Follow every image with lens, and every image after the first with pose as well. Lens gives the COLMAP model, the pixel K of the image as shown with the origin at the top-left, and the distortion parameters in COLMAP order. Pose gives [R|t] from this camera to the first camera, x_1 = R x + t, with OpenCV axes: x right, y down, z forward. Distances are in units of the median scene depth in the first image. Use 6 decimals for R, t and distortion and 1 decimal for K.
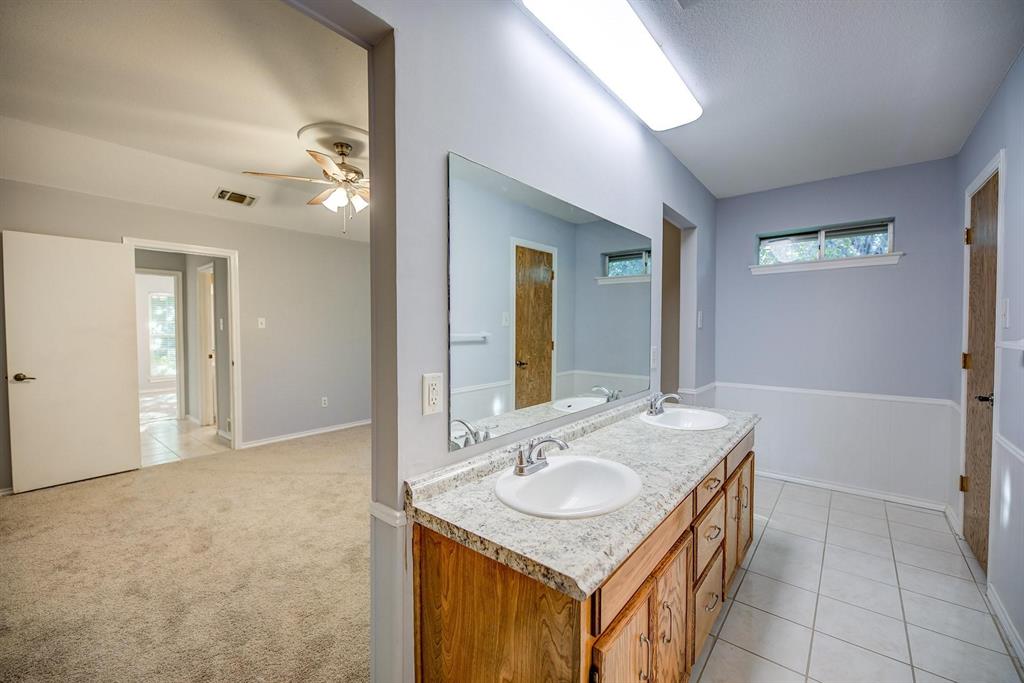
lens RADIAL K [[409.7, 0, 511.8], [0, 409.7, 338.9], [0, 0, 1]] dist [-0.006836, -0.000673]
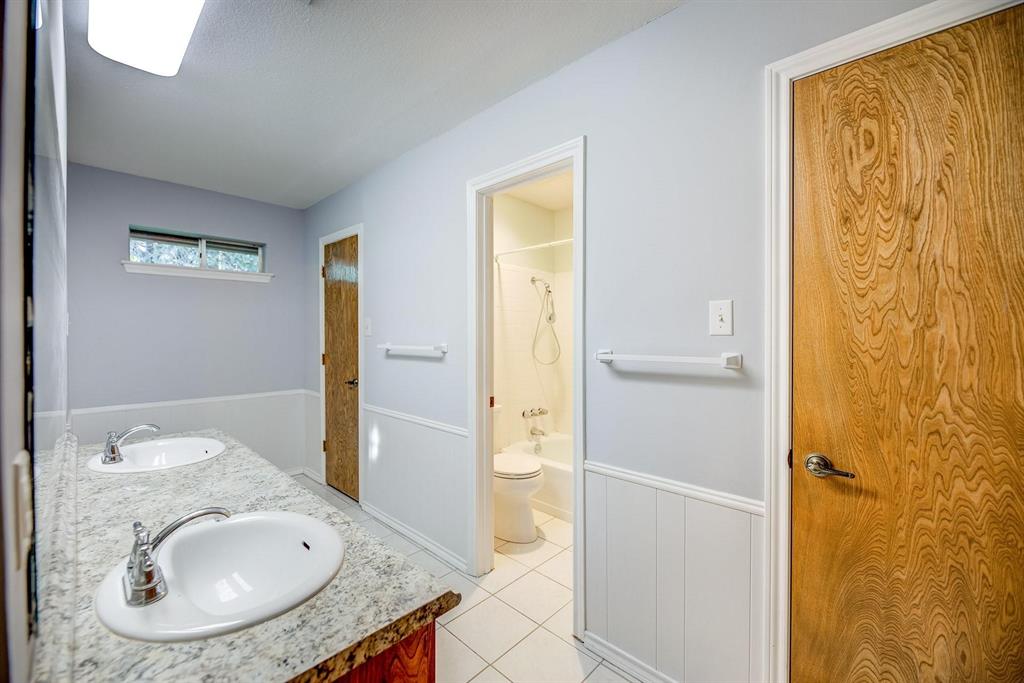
lens RADIAL K [[409.7, 0, 509.4], [0, 409.7, 340.2], [0, 0, 1]] dist [-0.006836, -0.000673]
pose [[0.072472, -0.011915, 0.997299, -0.205107], [0.028066, 0.999557, 0.009902, -0.006305], [-0.996975, 0.027273, 0.072775, 0.192840]]
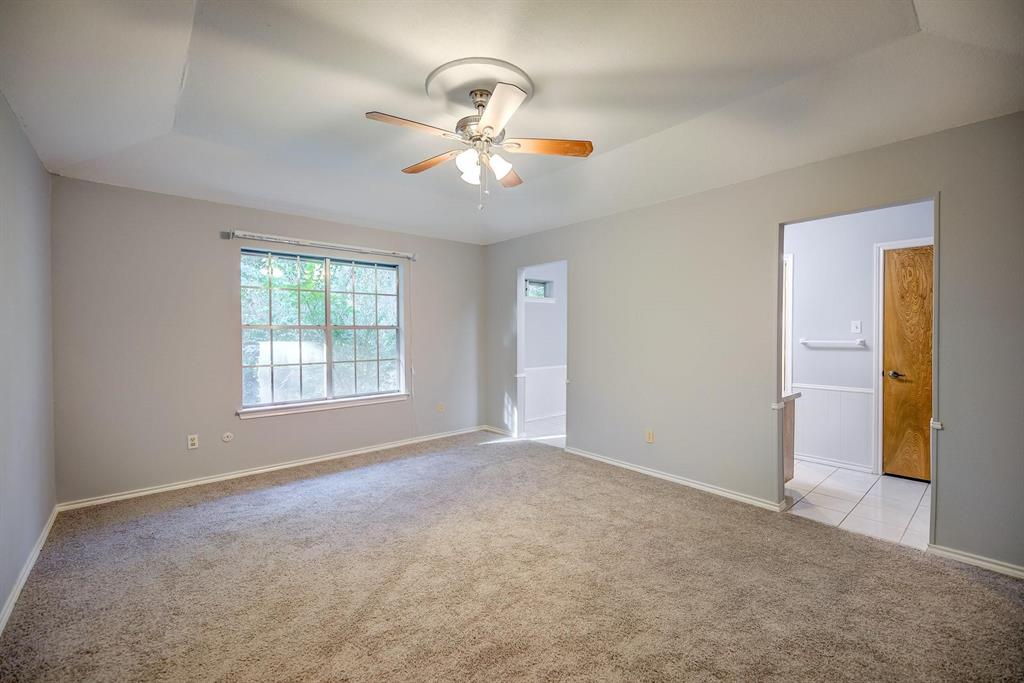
lens RADIAL K [[422.8, 0, 511.2], [0, 422.8, 340.1], [0, 0, 1]] dist [0.000295, -0.001948]
pose [[0.158519, -0.012471, 0.987277, -1.190537], [0.026183, 0.999622, 0.008423, -0.018198], [-0.987009, 0.024515, 0.158785, 0.832521]]
